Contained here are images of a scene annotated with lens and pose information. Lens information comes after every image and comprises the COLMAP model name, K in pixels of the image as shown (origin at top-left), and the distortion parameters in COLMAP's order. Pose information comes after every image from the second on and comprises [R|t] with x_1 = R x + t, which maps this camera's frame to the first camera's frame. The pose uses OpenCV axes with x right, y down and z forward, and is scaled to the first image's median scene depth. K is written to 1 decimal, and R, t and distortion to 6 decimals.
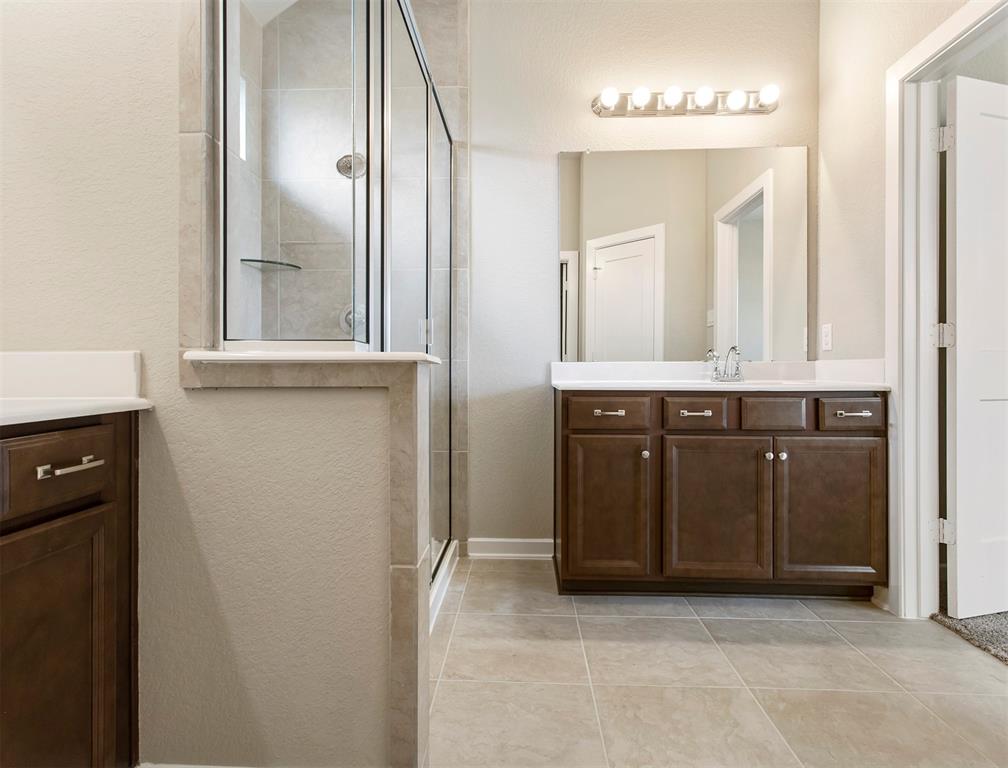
lens RADIAL K [[542.8, 0, 493.9], [0, 542.8, 378.1], [0, 0, 1]] dist [-0.000277, 0.002406]
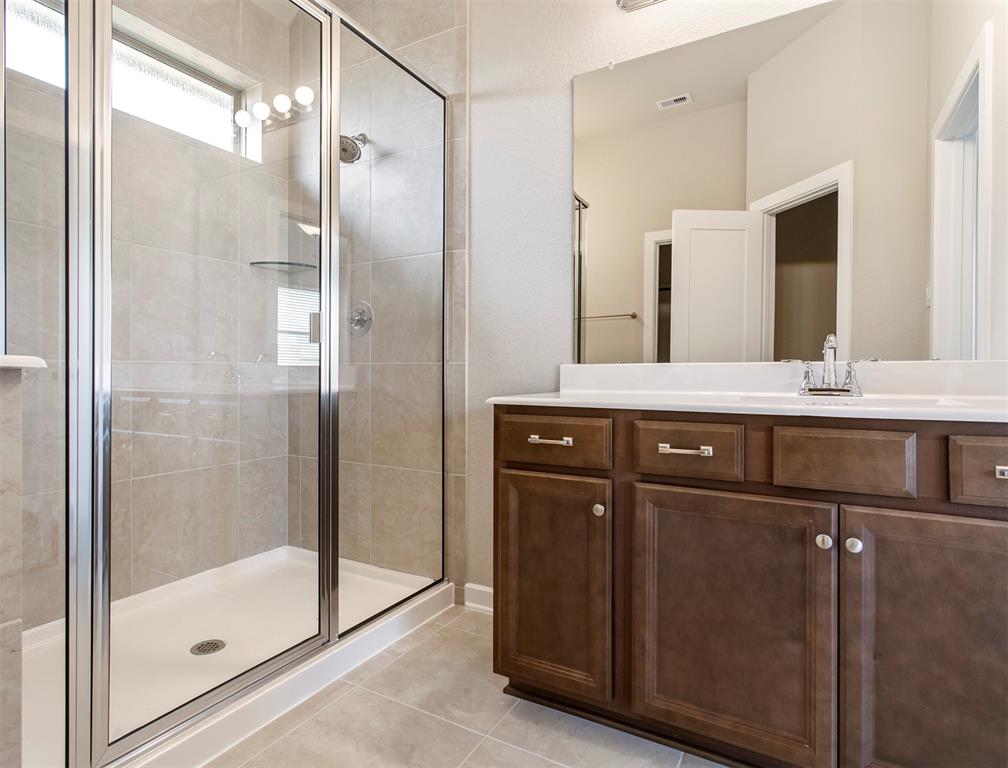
lens RADIAL K [[541.1, 0, 493.6], [0, 541.1, 379.8], [0, 0, 1]] dist [0.000267, 0.001145]
pose [[0.890081, 0.006711, -0.455754, 0.451758], [-0.008317, 0.999964, -0.001519, -0.008301], [0.455727, 0.005143, 0.890105, 0.383070]]
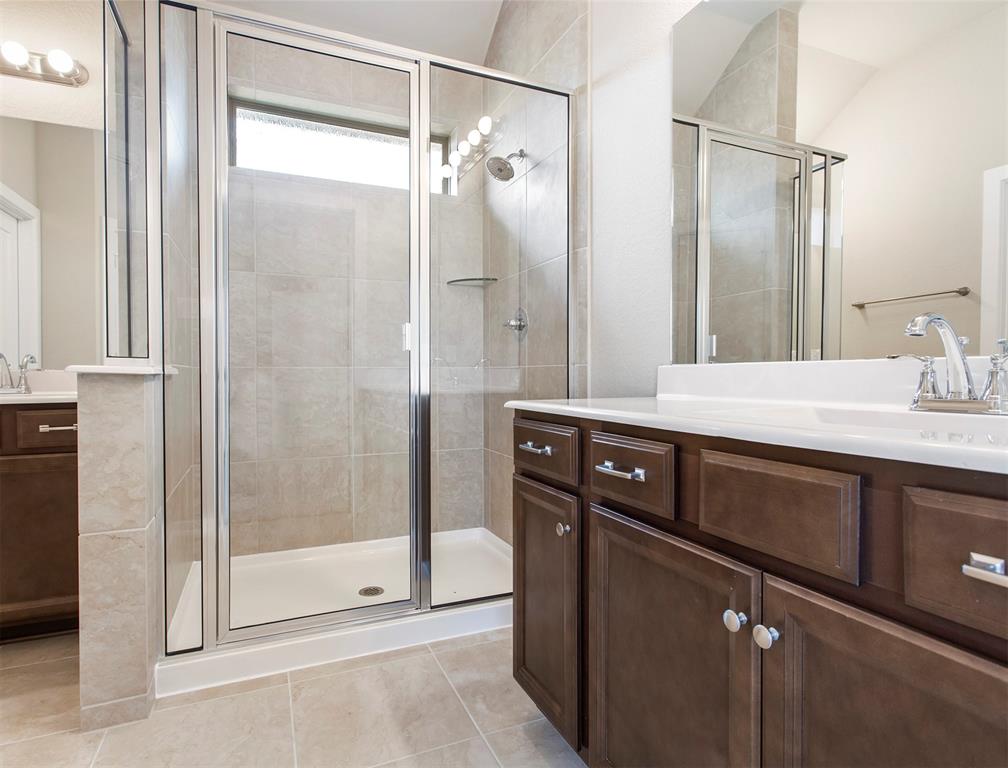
lens RADIAL K [[538.5, 0, 496.7], [0, 538.5, 385.5], [0, 0, 1]] dist [-0.001963, 0.001319]
pose [[0.446643, 0.016741, -0.894556, 0.739776], [-0.011612, 0.999849, 0.012914, -0.014916], [0.894637, 0.004620, 0.446770, 0.685601]]
